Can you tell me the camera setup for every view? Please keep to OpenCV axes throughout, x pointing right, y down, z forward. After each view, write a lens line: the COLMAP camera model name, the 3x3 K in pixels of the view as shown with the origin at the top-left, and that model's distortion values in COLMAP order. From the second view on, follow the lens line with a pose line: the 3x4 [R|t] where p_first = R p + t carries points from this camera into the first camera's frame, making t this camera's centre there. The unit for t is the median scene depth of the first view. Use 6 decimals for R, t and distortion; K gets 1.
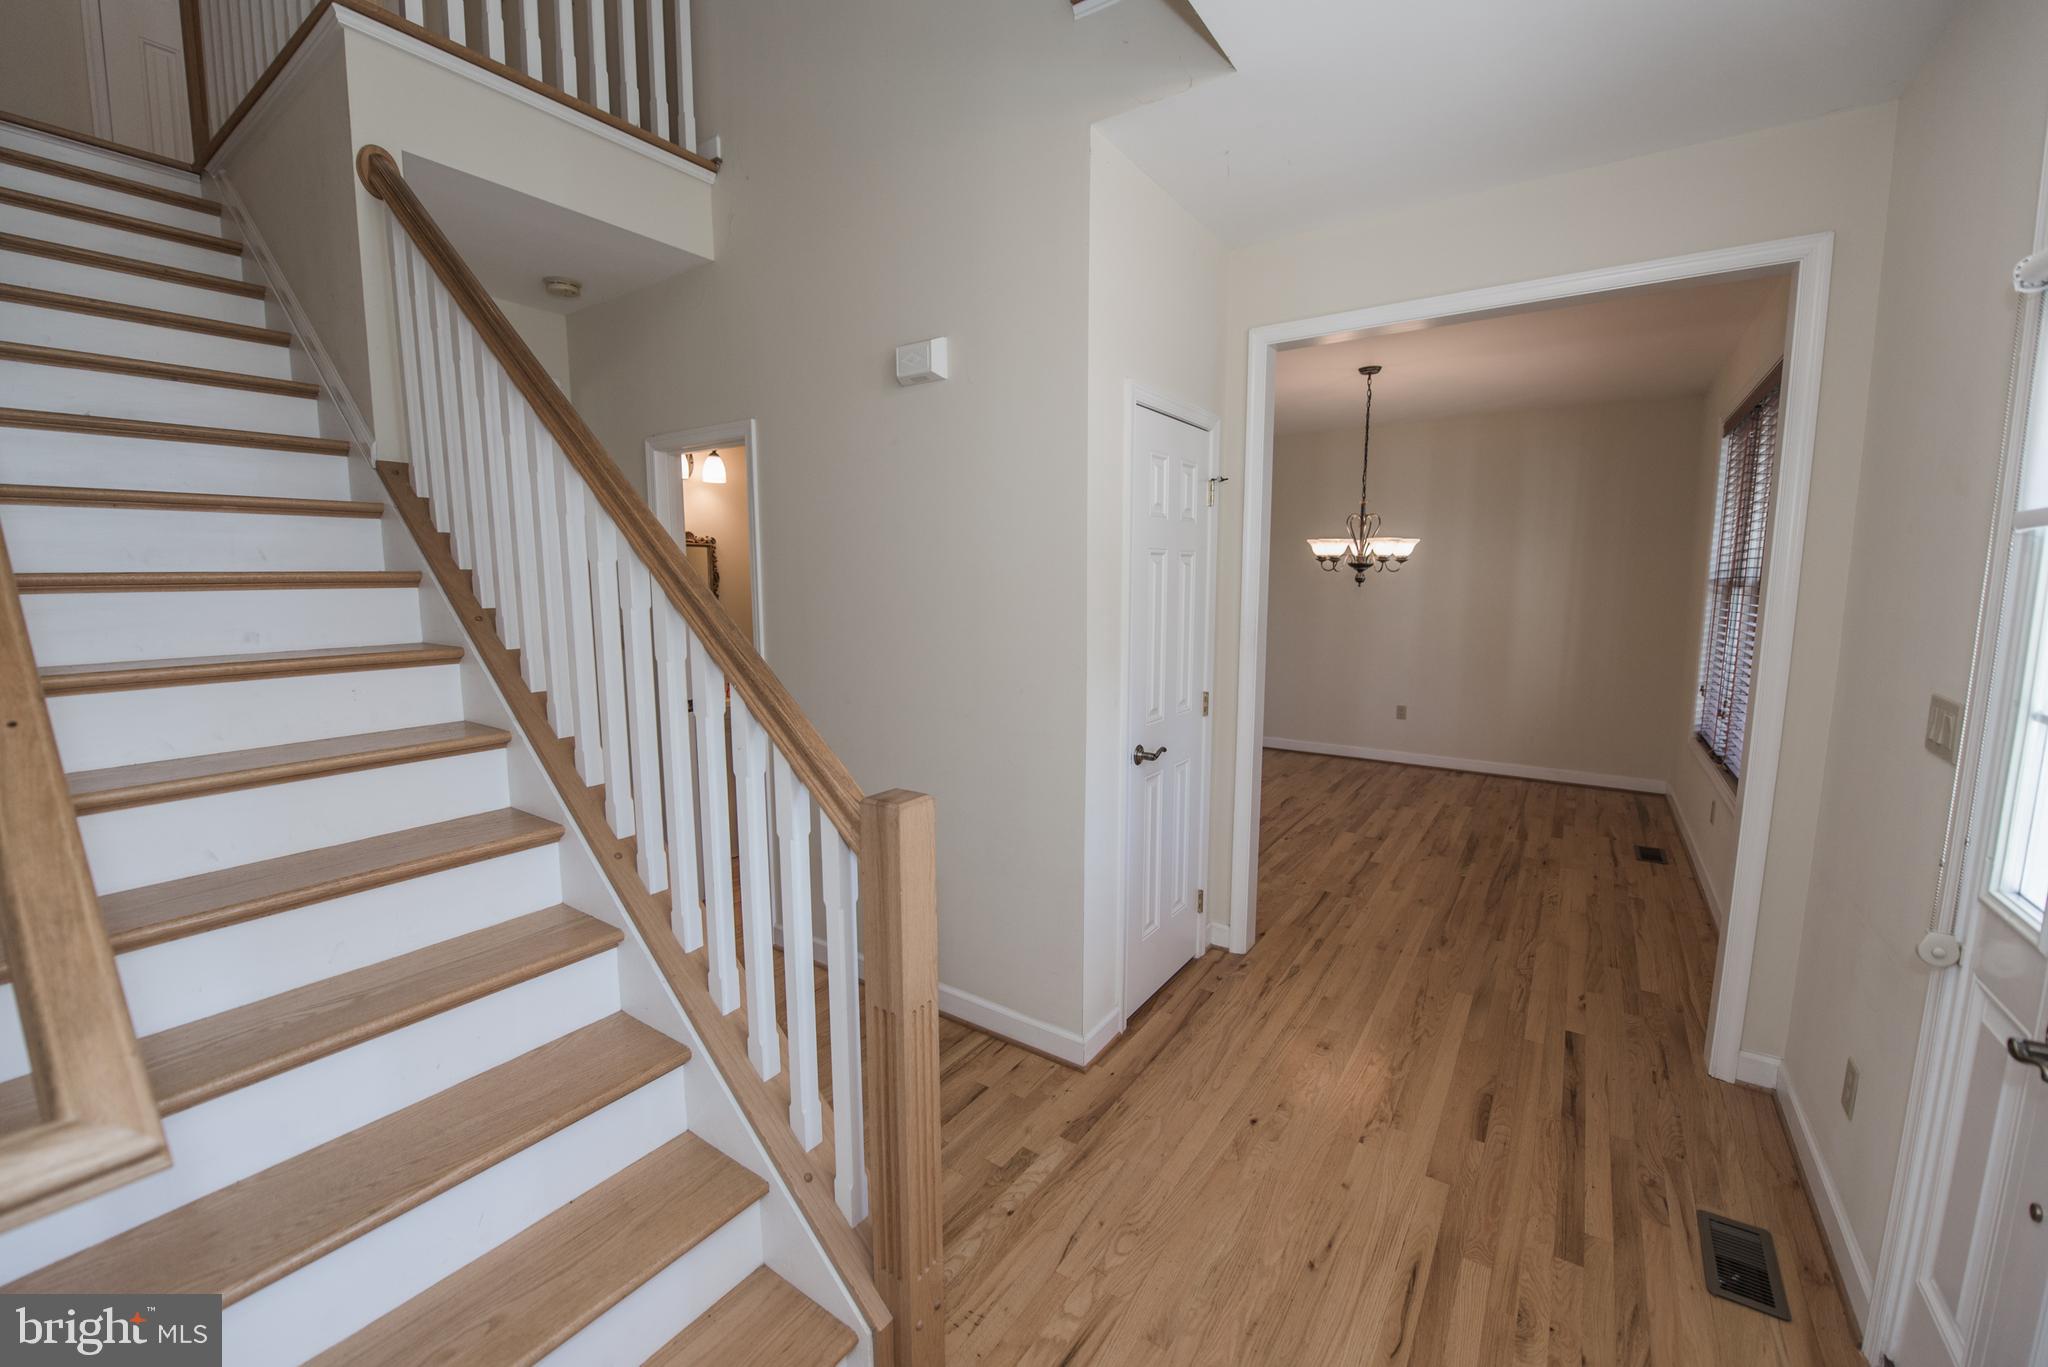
lens RADIAL K [[814.5, 0, 1016.8], [0, 814.5, 682.0], [0, 0, 1]] dist [-0.017540, -0.000374]
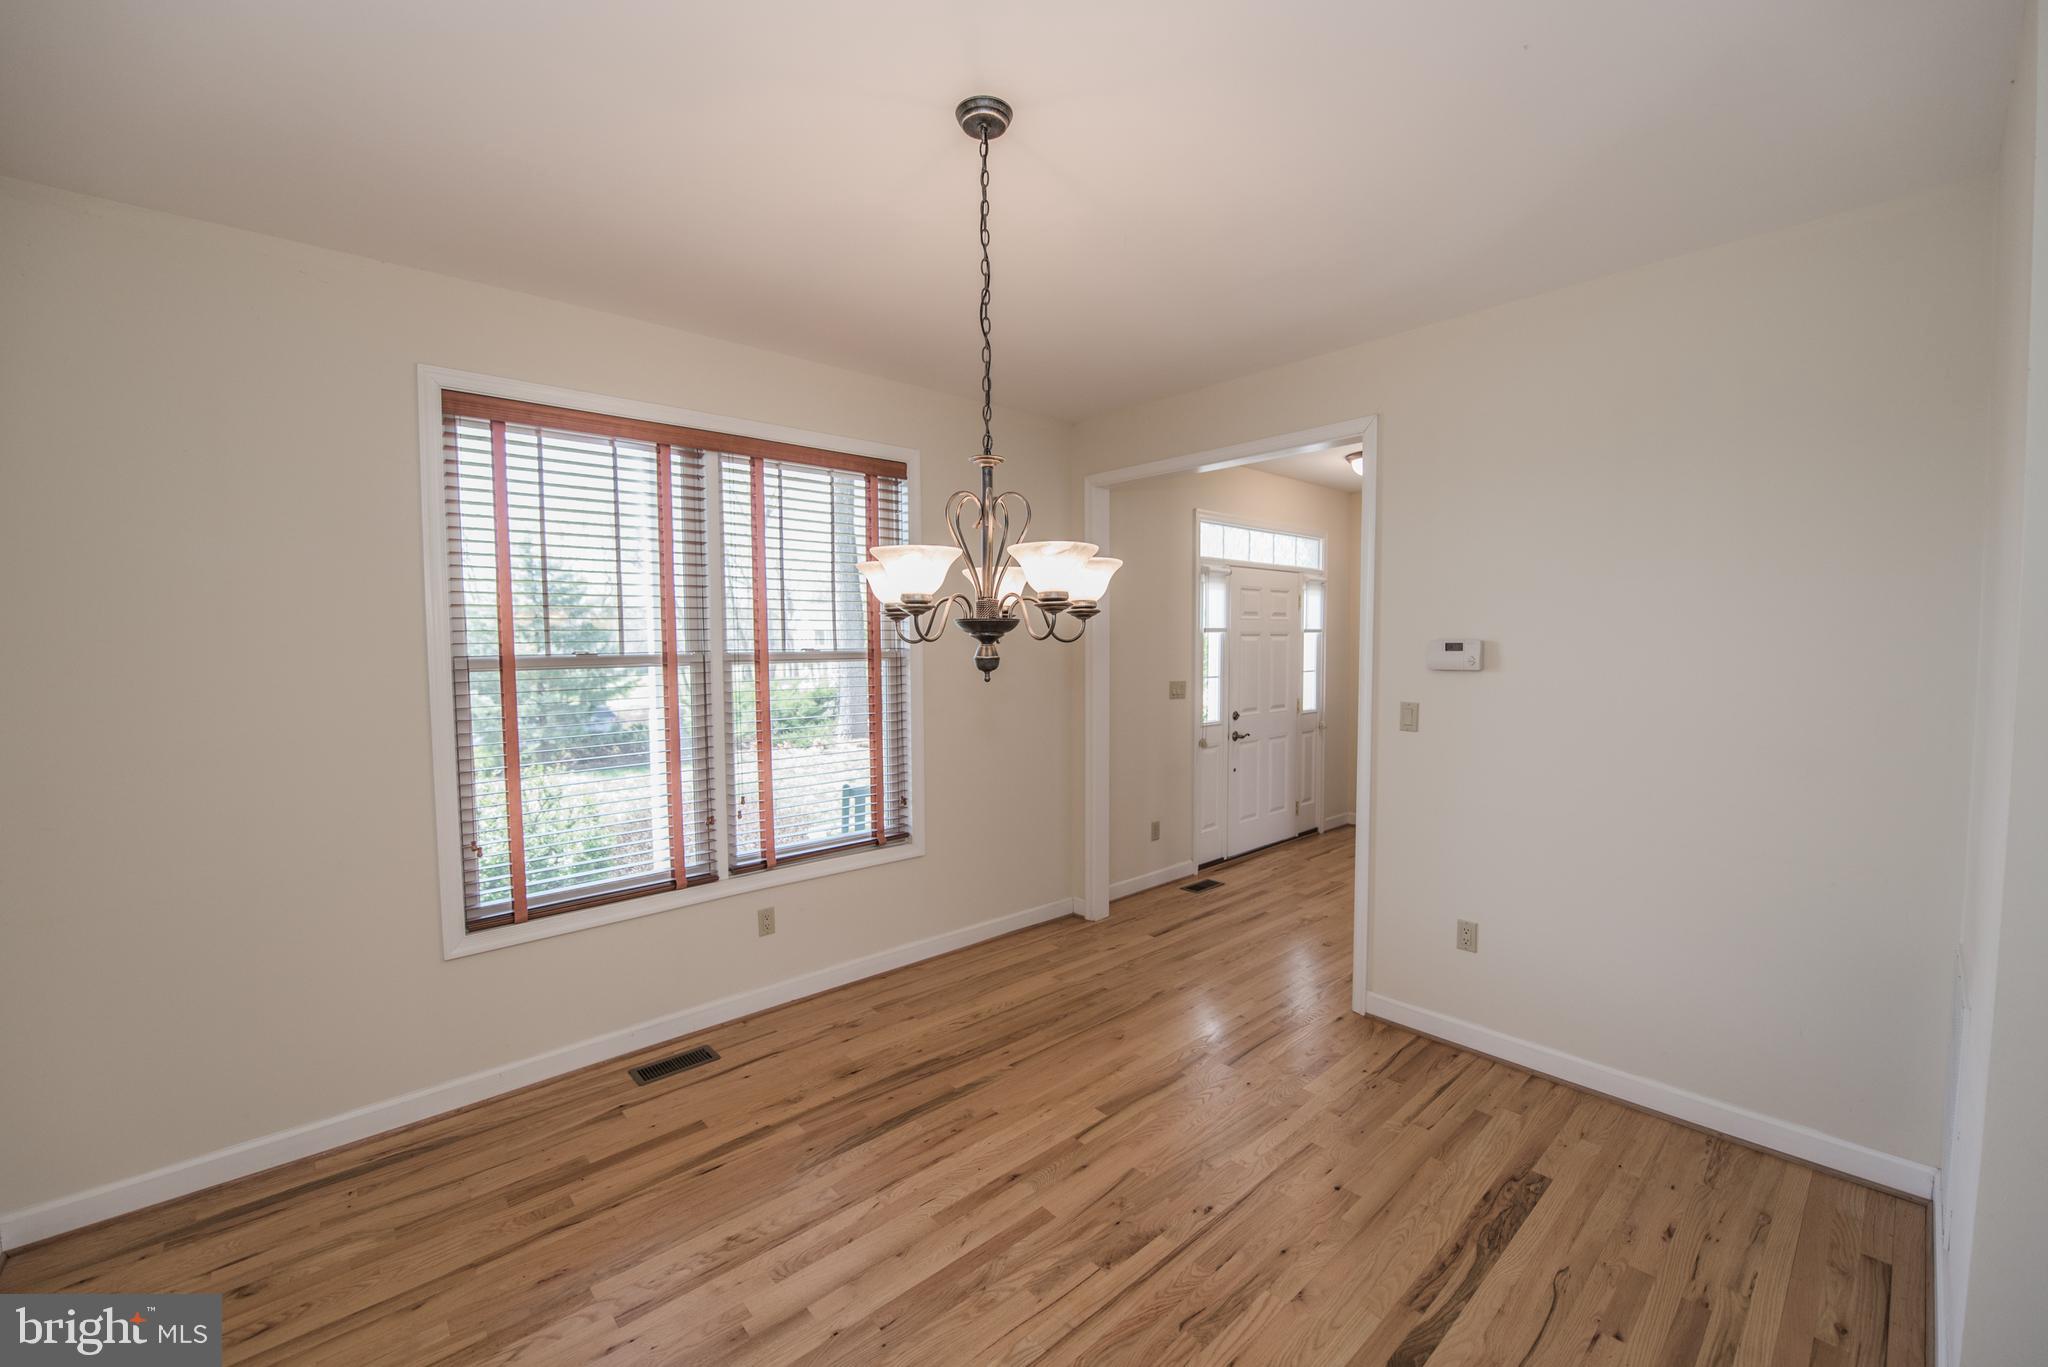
lens RADIAL K [[814.5, 0, 1016.8], [0, 814.5, 682.0], [0, 0, 1]] dist [-0.017540, -0.000374]
pose [[-0.972488, -0.003123, 0.232933, 0.473907], [0.038997, 0.983617, 0.176000, -0.273339], [-0.229667, 0.180242, -0.956434, 2.020444]]
